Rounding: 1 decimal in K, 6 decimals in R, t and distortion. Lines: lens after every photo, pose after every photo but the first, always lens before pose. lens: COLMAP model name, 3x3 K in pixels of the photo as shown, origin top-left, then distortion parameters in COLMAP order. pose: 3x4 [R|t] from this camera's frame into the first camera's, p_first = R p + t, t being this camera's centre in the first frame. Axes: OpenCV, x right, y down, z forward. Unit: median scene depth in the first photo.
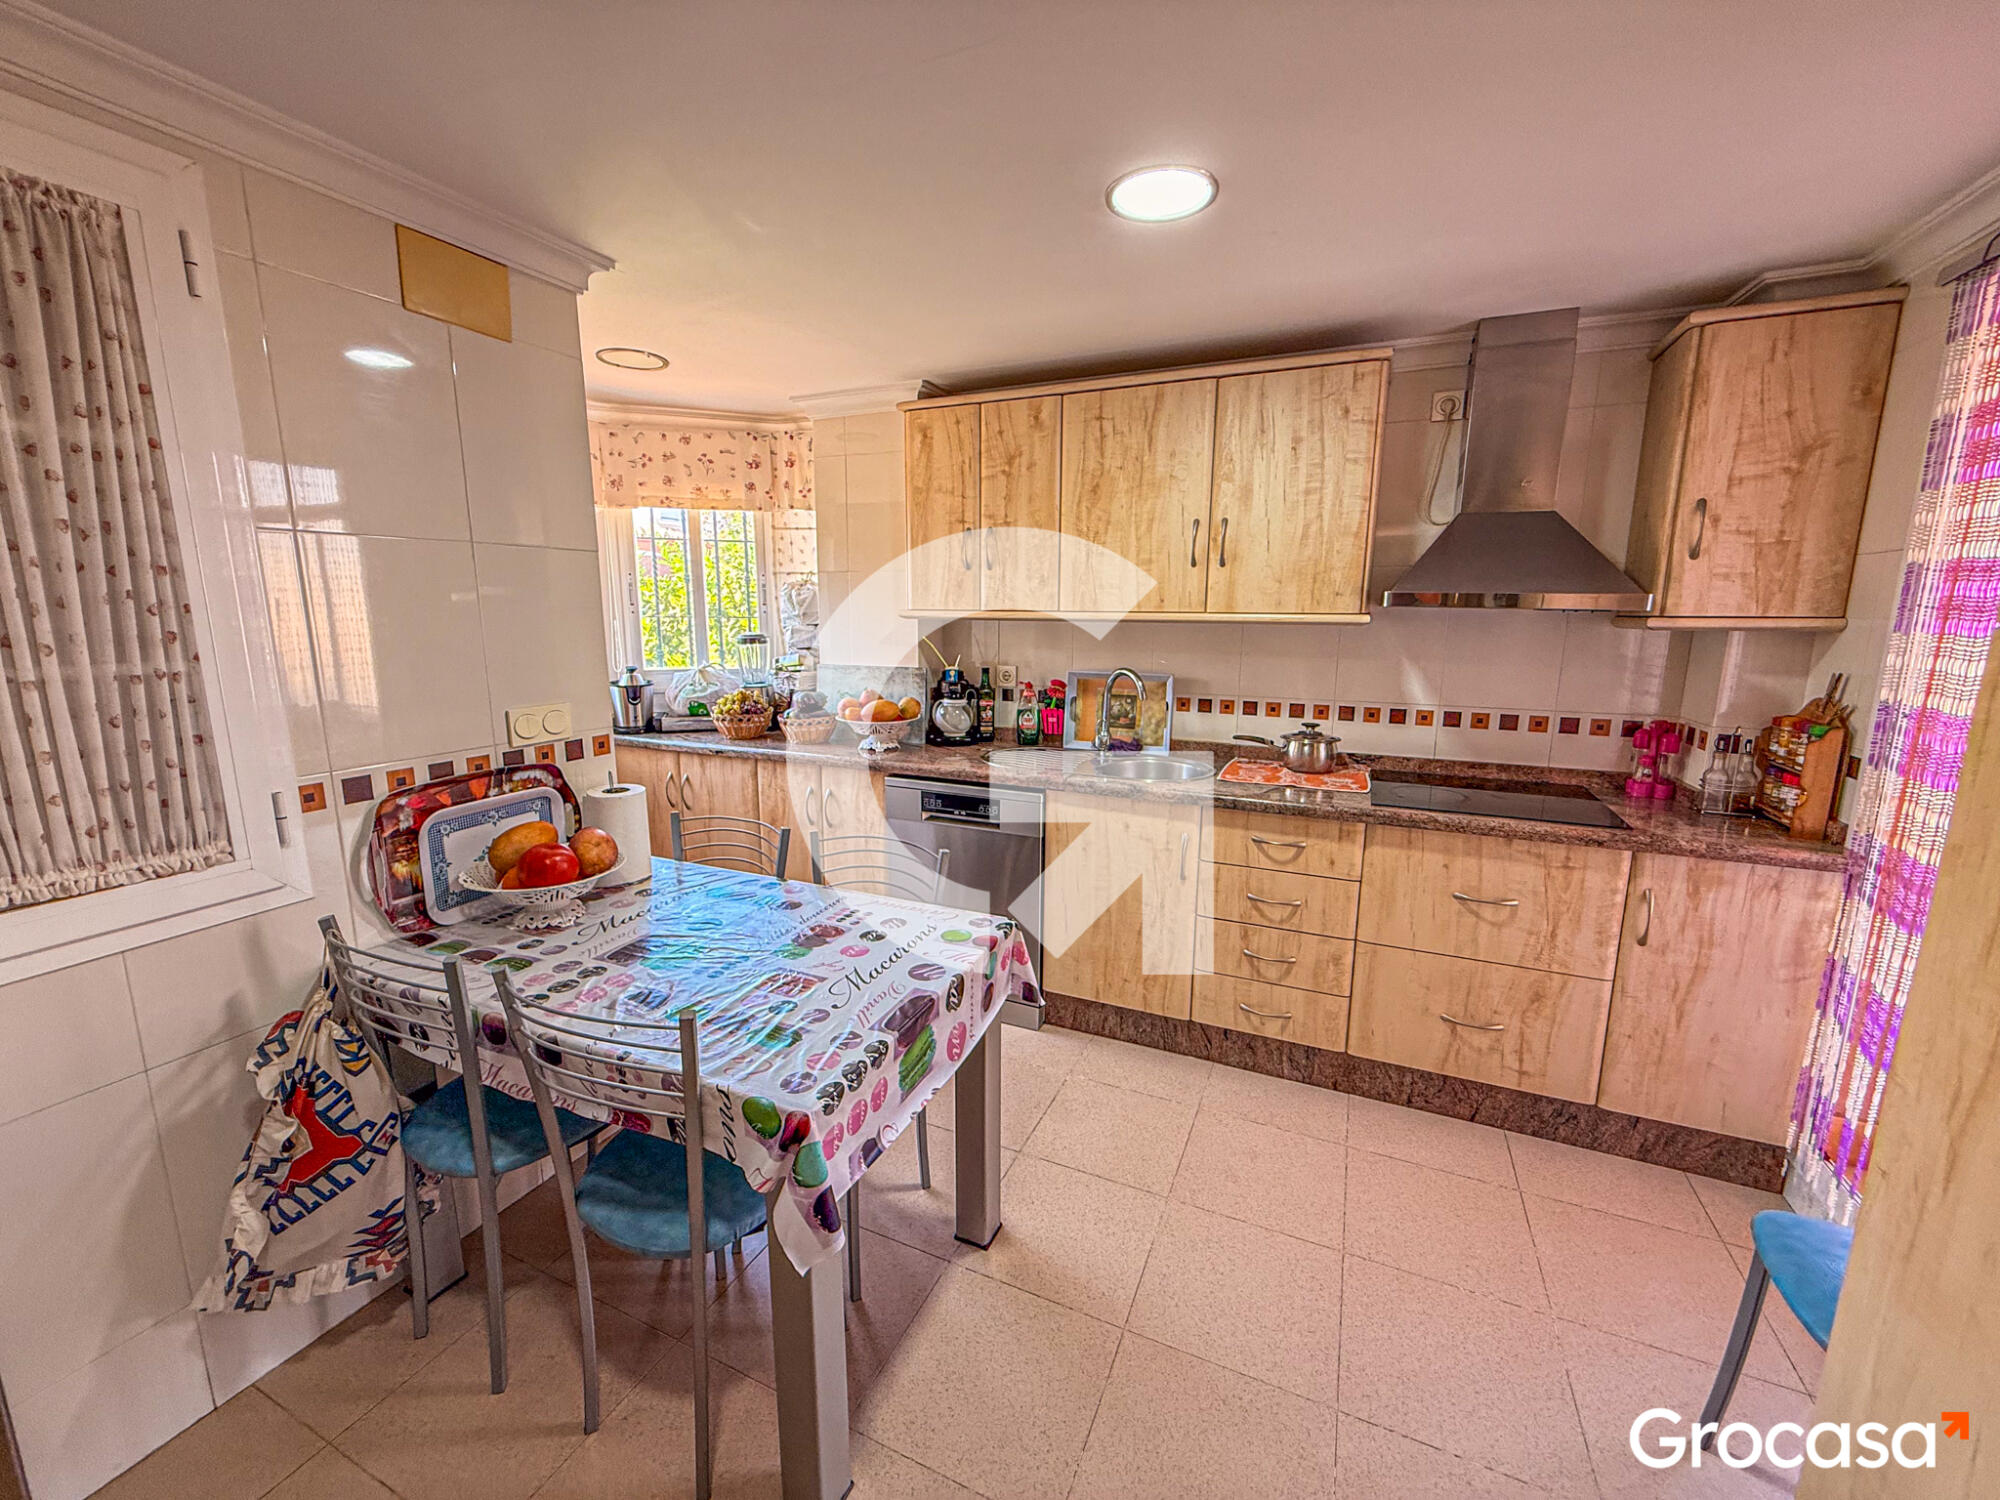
lens RADIAL K [[796.1, 0, 997.8], [0, 796.1, 748.4], [0, 0, 1]] dist [0.000708, -0.000611]
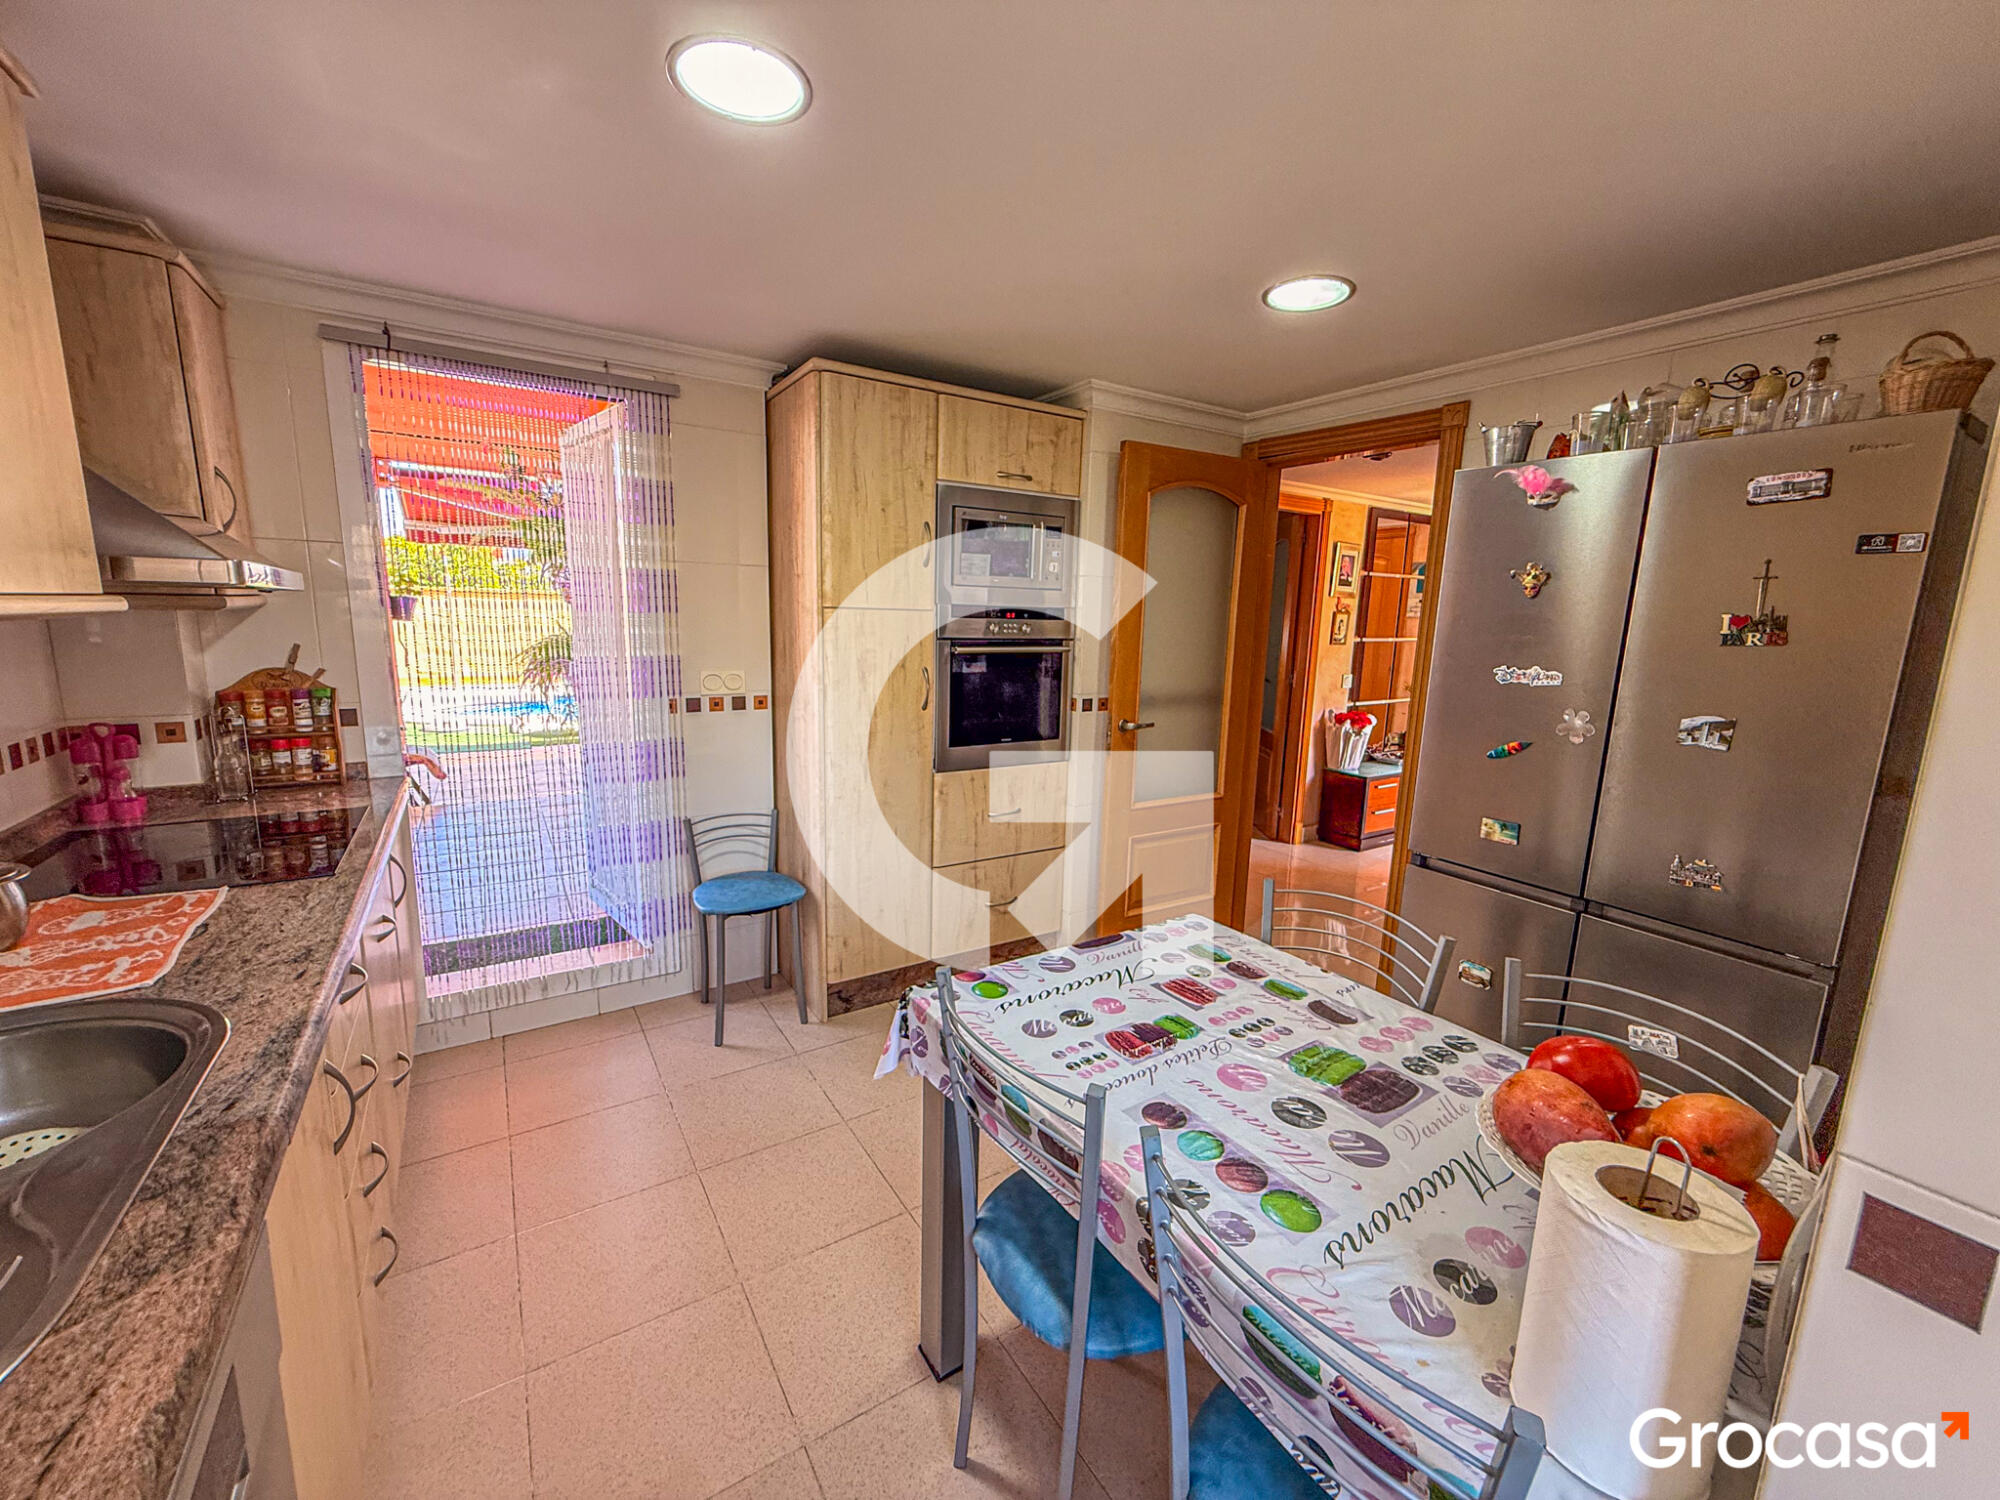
lens RADIAL K [[796.1, 0, 999.5], [0, 796.1, 748.8], [0, 0, 1]] dist [0.000708, -0.000611]
pose [[-0.838817, -0.121197, 0.530752, -0.509889], [0.065961, 0.945099, 0.320059, -0.299265], [-0.540403, 0.303480, -0.784771, 1.672872]]
